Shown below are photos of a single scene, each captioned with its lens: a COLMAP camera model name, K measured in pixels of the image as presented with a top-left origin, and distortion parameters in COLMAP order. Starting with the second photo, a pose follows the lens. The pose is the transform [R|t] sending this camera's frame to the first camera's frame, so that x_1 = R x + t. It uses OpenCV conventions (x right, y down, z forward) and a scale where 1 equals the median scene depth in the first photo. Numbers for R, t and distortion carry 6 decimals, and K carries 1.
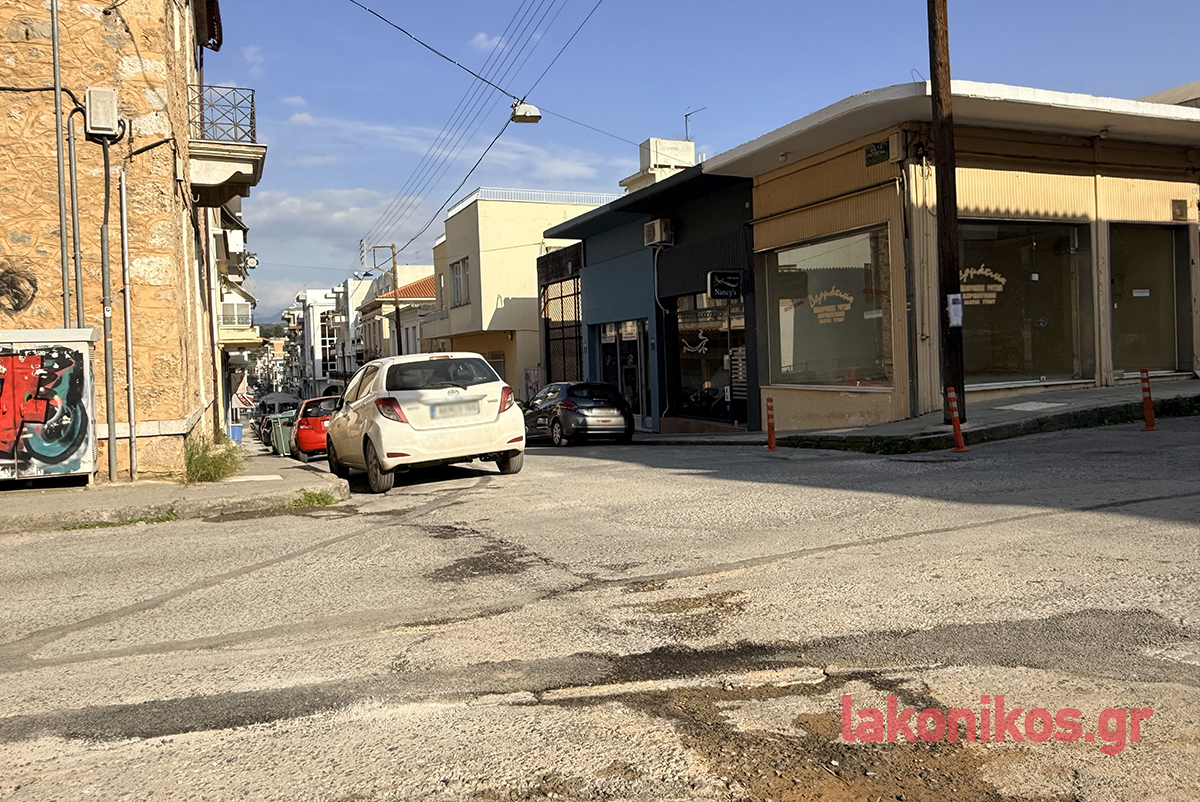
lens RADIAL K [[840.9, 0, 601.0], [0, 840.9, 378.5], [0, 0, 1]] dist [-0.007734, -0.000557]
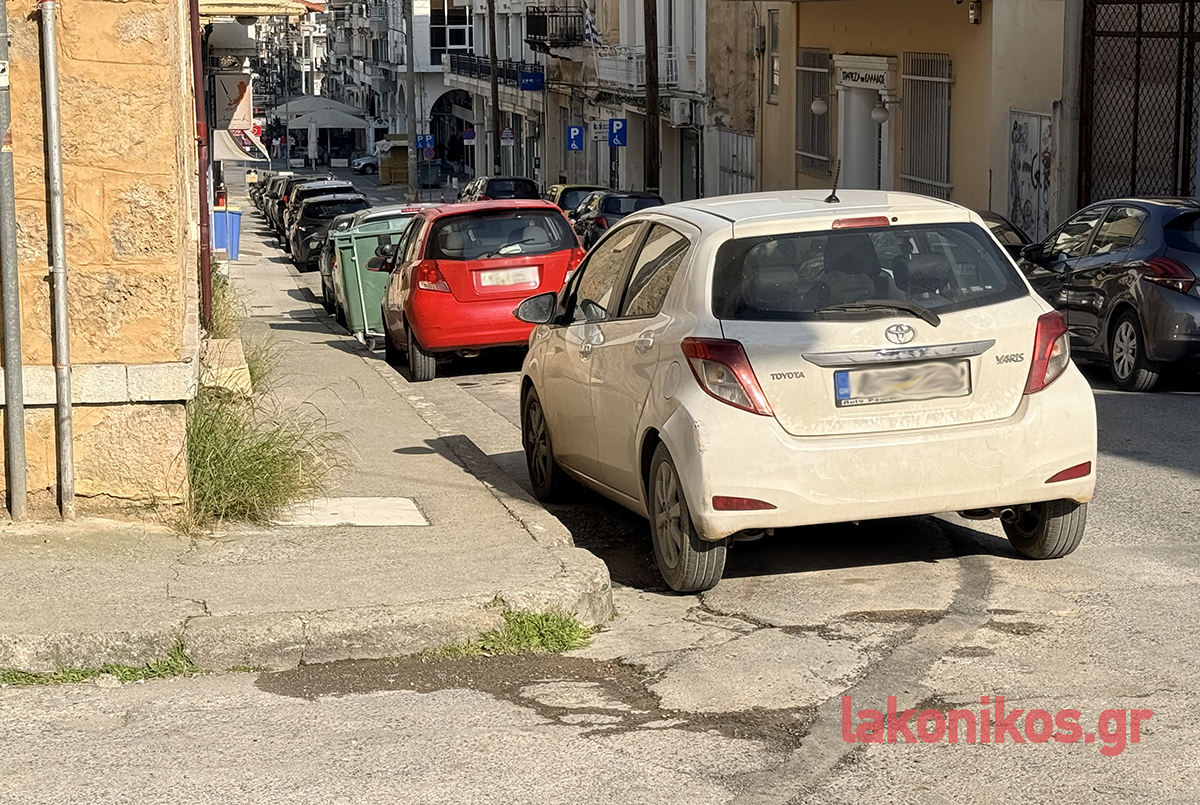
lens RADIAL K [[2323.5, 0, 602.0], [0, 2323.5, 400.2], [0, 0, 1]] dist [0.146622, 0.000000]
pose [[0.970466, 0.068506, -0.231307, -0.069125], [-0.034181, 0.988206, 0.149270, -0.096031], [0.238805, -0.136955, 0.961361, 0.029213]]
